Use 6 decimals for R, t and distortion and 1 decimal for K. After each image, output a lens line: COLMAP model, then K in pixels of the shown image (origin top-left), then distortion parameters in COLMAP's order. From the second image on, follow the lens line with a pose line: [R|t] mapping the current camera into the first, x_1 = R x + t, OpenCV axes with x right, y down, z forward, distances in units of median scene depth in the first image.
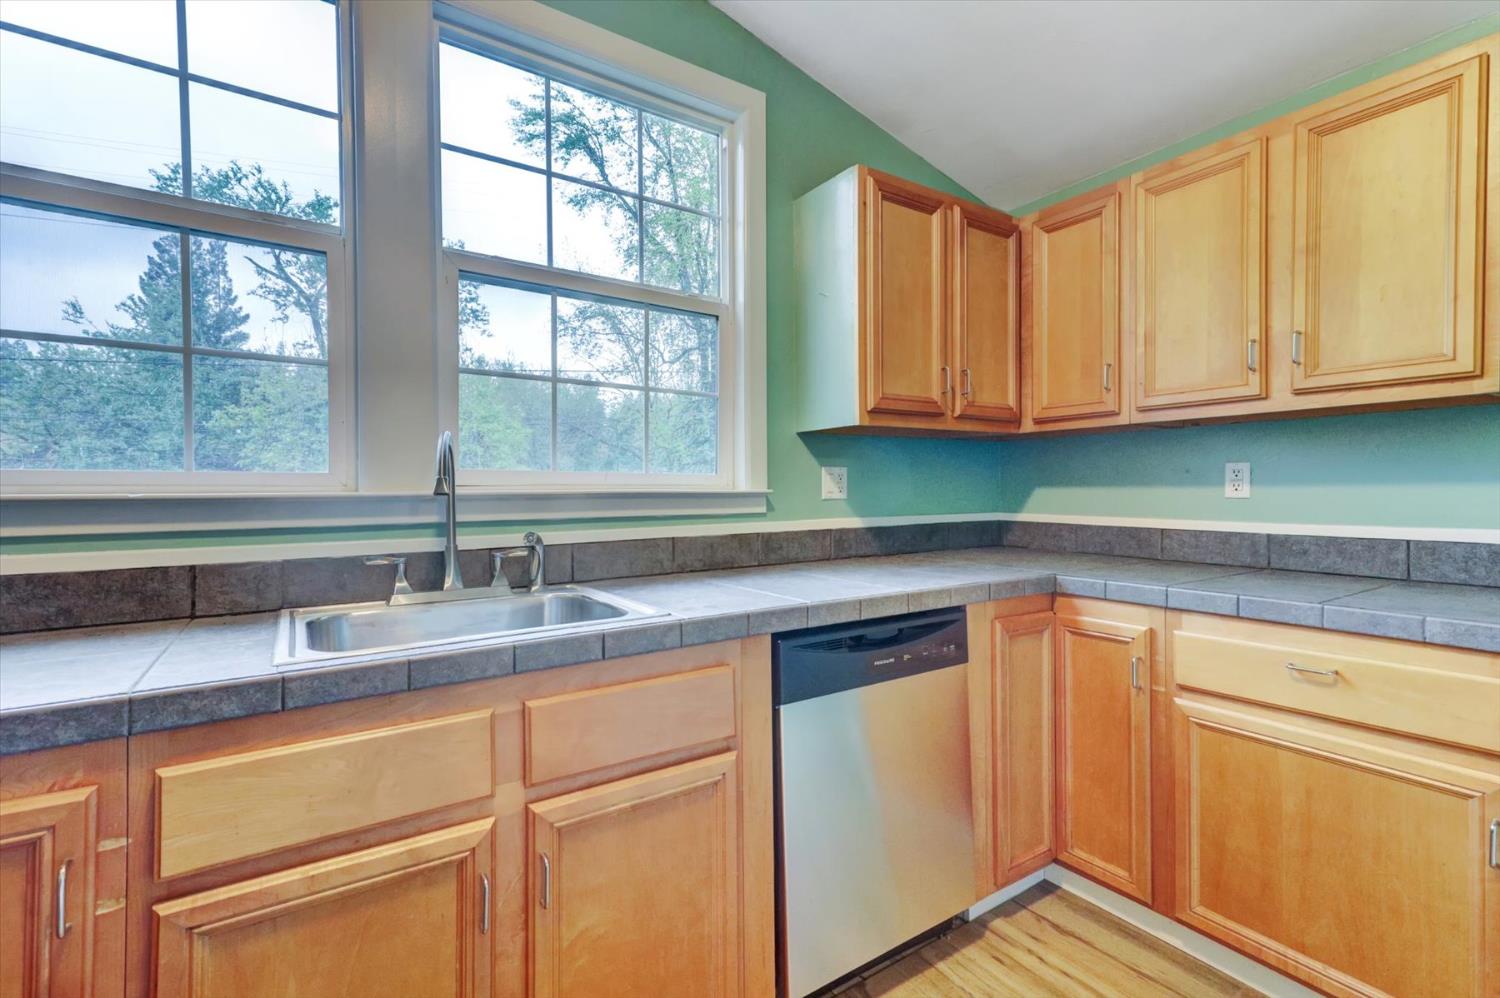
lens RADIAL K [[677.0, 0, 767.5], [0, 677.0, 498.2], [0, 0, 1]] dist [0.020929, -0.000776]
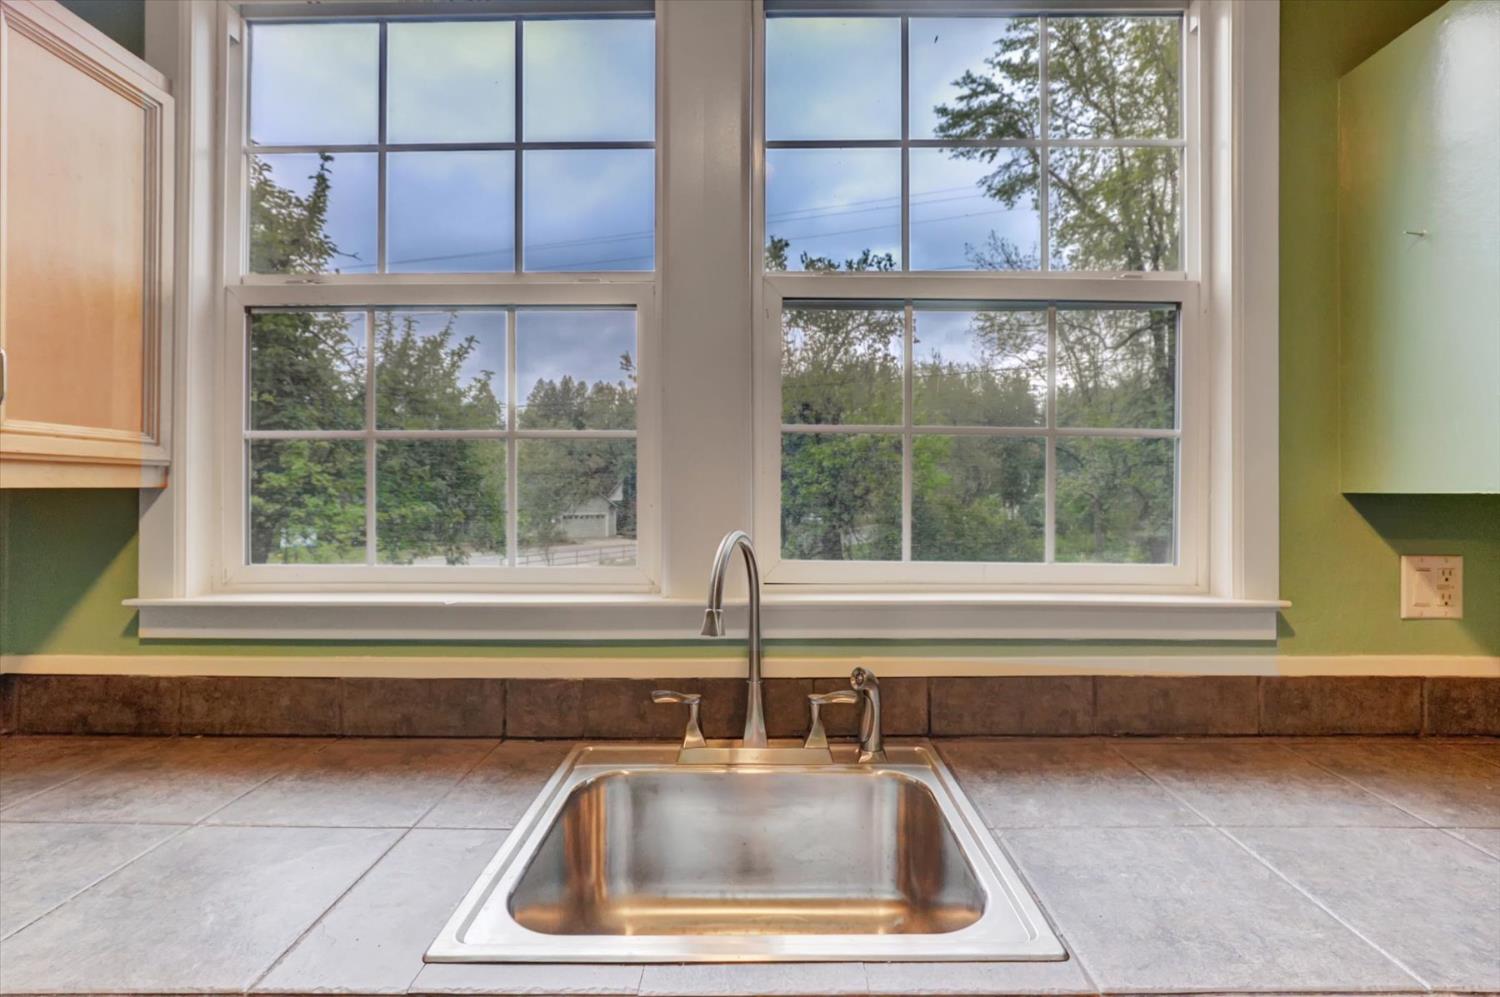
lens RADIAL K [[712.3, 0, 733.7], [0, 712.3, 496.2], [0, 0, 1]] dist [-0.024295, 0.000210]
pose [[0.805891, 0.007793, -0.592012, -0.022942], [-0.015687, 0.999843, -0.008194, -0.092853], [0.591856, 0.015891, 0.805887, 0.270129]]
